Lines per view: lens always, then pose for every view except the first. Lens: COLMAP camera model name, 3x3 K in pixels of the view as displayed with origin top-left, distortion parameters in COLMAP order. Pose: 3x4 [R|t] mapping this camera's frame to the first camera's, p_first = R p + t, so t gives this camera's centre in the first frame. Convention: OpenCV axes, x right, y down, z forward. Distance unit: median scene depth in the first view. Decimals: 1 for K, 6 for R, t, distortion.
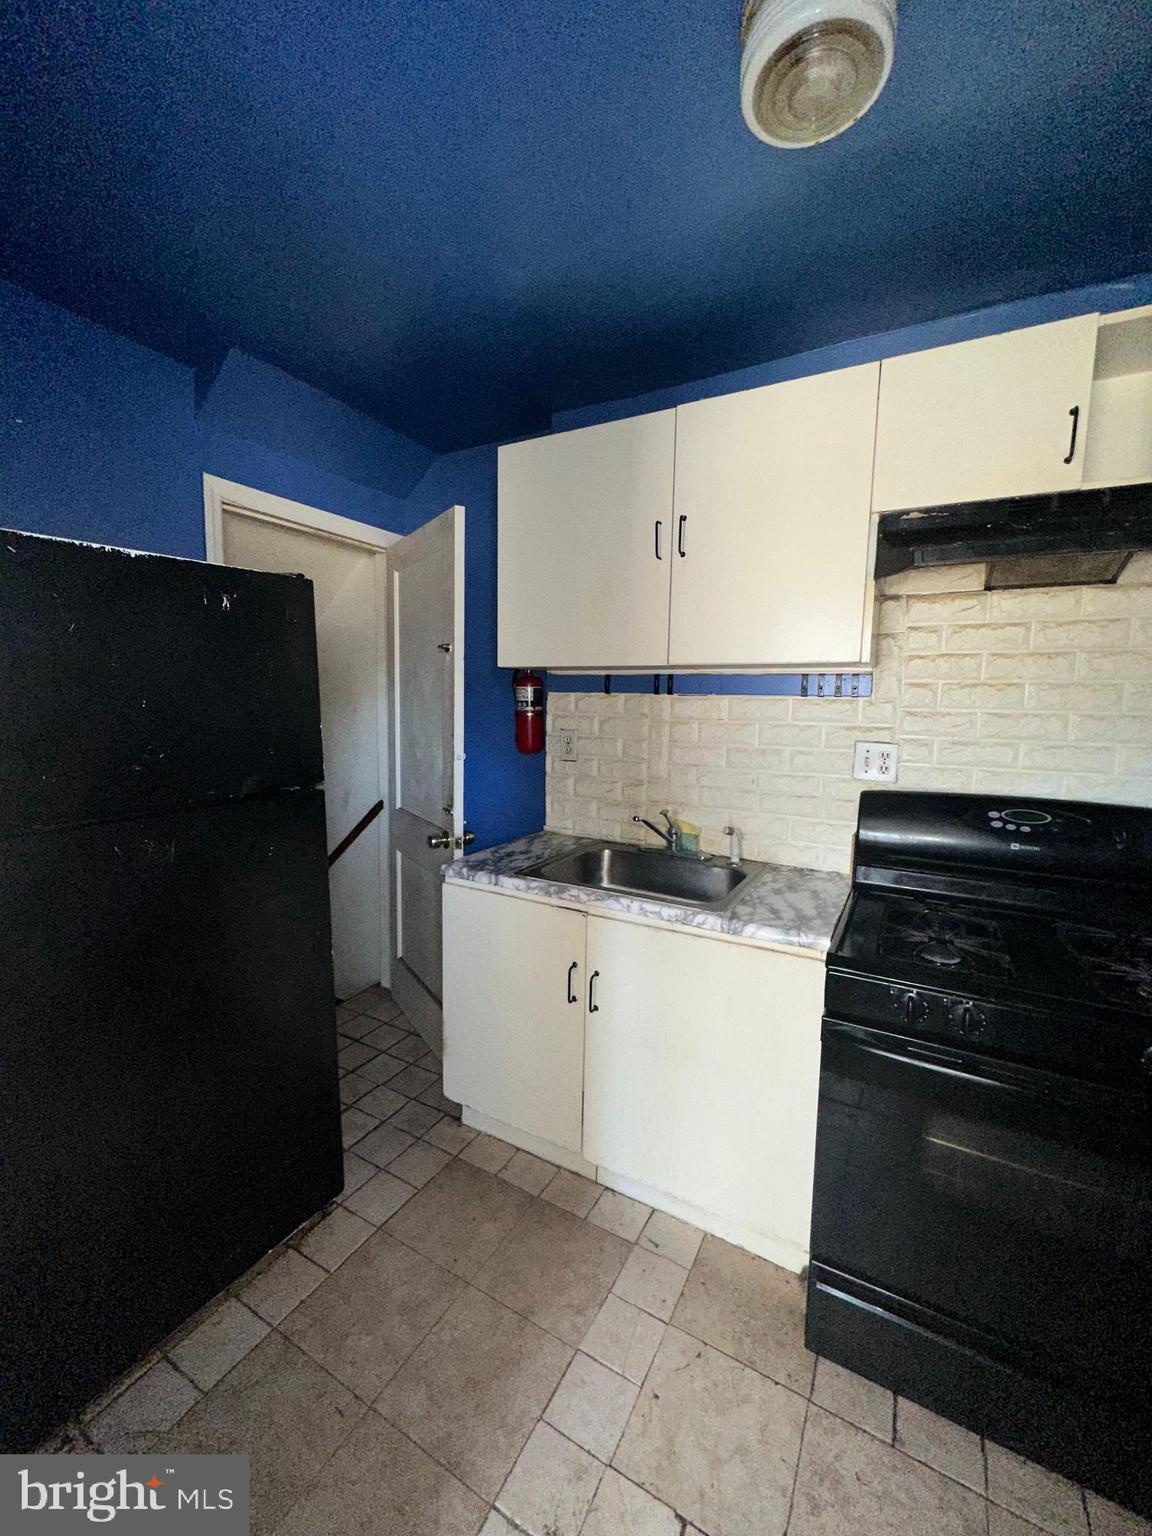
lens RADIAL K [[616.8, 0, 577.5], [0, 616.8, 769.6], [0, 0, 1]] dist [0.004369, -0.000002]
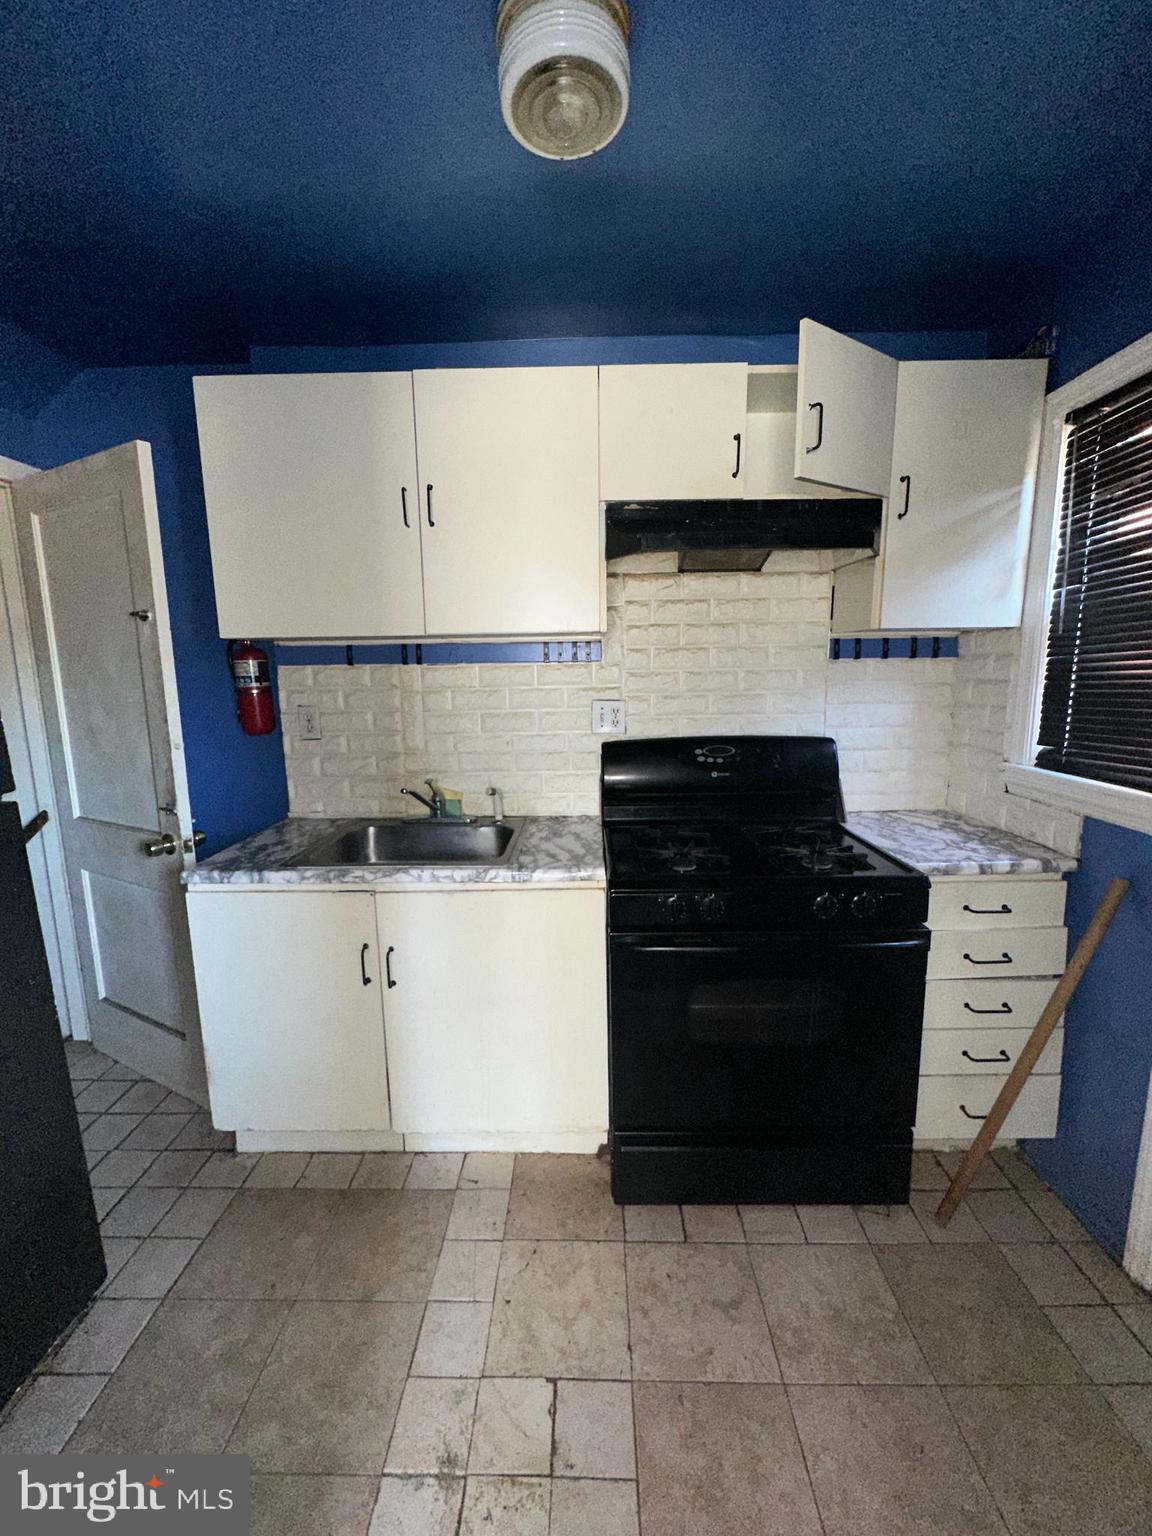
lens RADIAL K [[616.8, 0, 576.5], [0, 616.8, 769.1], [0, 0, 1]] dist [0.004369, -0.000002]
pose [[0.882746, -0.107629, 0.457357, -0.129047], [0.084452, 0.993902, 0.070893, -0.002818], [-0.462199, -0.023956, 0.886453, -0.011981]]
